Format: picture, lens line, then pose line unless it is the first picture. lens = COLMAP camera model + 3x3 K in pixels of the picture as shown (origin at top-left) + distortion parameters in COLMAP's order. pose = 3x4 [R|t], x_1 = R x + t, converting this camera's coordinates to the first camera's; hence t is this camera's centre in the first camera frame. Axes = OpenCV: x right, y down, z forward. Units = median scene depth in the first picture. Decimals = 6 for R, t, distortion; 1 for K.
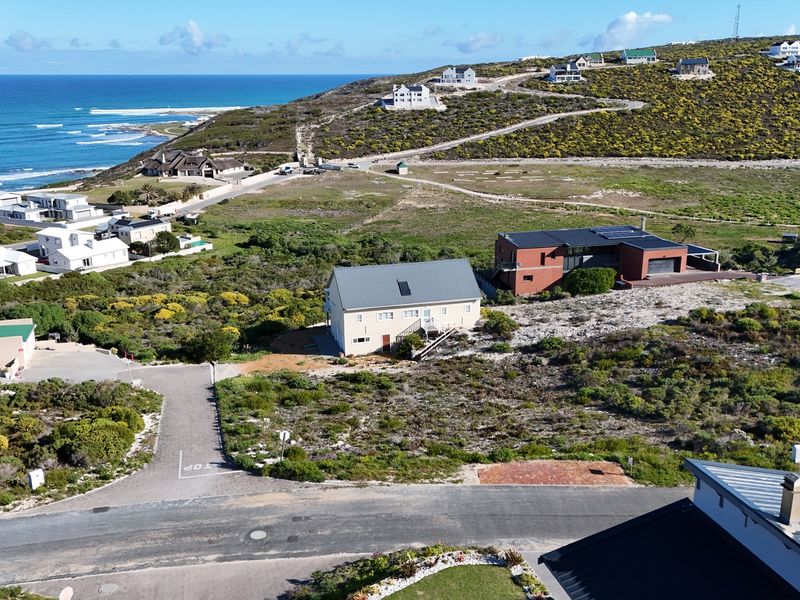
lens RADIAL K [[777.1, 0, 397.2], [0, 777.1, 298.4], [0, 0, 1]] dist [0.147492, -0.304997]
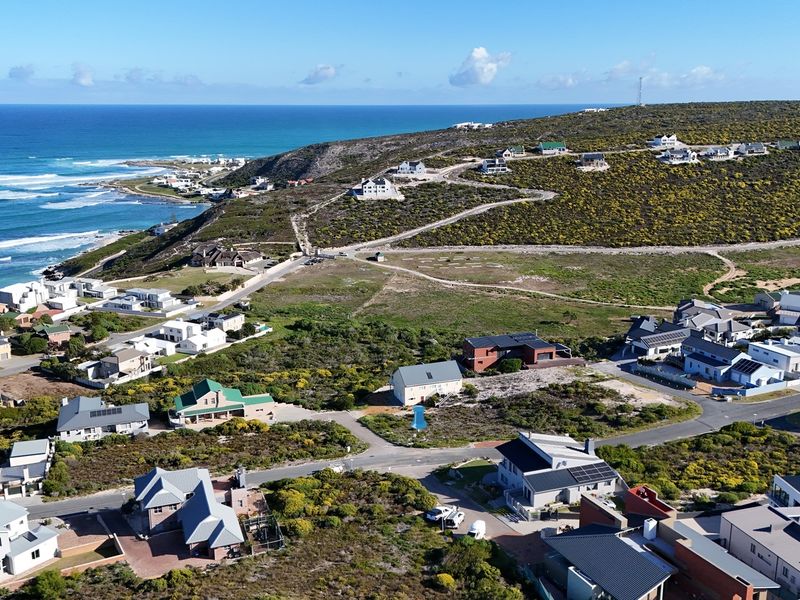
lens RADIAL K [[777.1, 0, 397.2], [0, 777.1, 298.4], [0, 0, 1]] dist [0.147492, -0.304997]
pose [[0.996575, -0.015565, 0.081217, -0.097981], [0.018467, 0.999213, -0.035099, -0.058993], [-0.080607, 0.036479, 0.996078, -0.469993]]
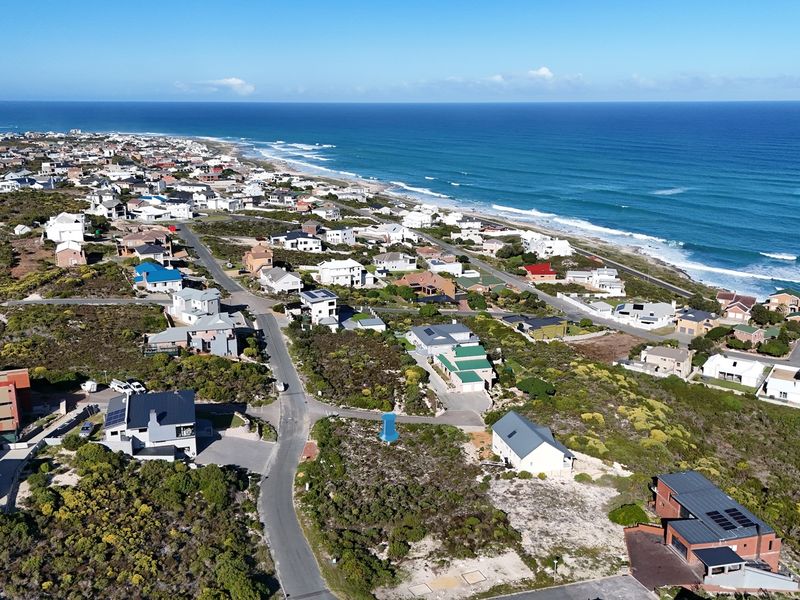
lens RADIAL K [[777.1, 0, 397.2], [0, 777.1, 298.4], [0, 0, 1]] dist [0.147492, -0.304997]
pose [[-0.008601, 0.254710, -0.966979, 0.636863], [-0.279045, 0.927989, 0.246922, -0.256192], [0.960240, 0.271954, 0.063094, 0.192108]]
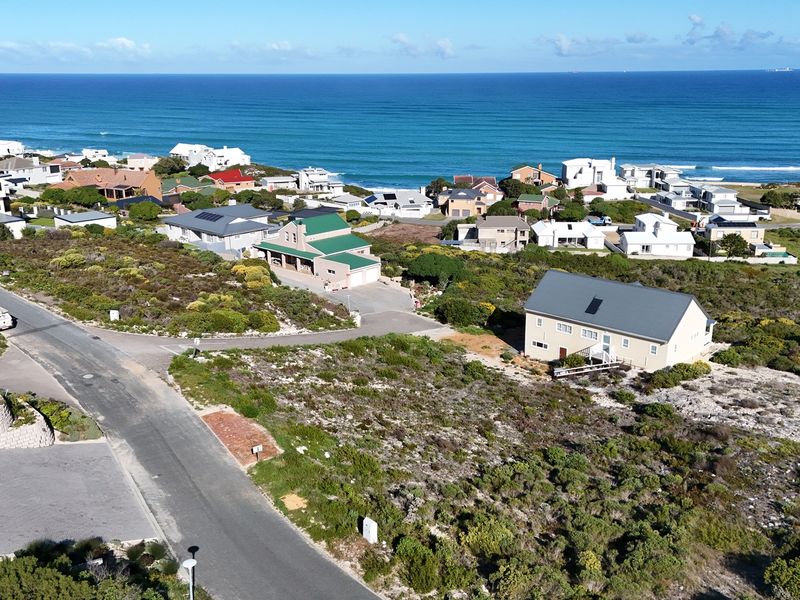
lens RADIAL K [[777.1, 0, 397.2], [0, 777.1, 298.4], [0, 0, 1]] dist [0.147492, -0.304997]
pose [[0.525268, 0.242467, -0.815661, 0.232519], [-0.236761, 0.962338, 0.133600, -0.032797], [0.817335, 0.122941, 0.562893, 0.105502]]
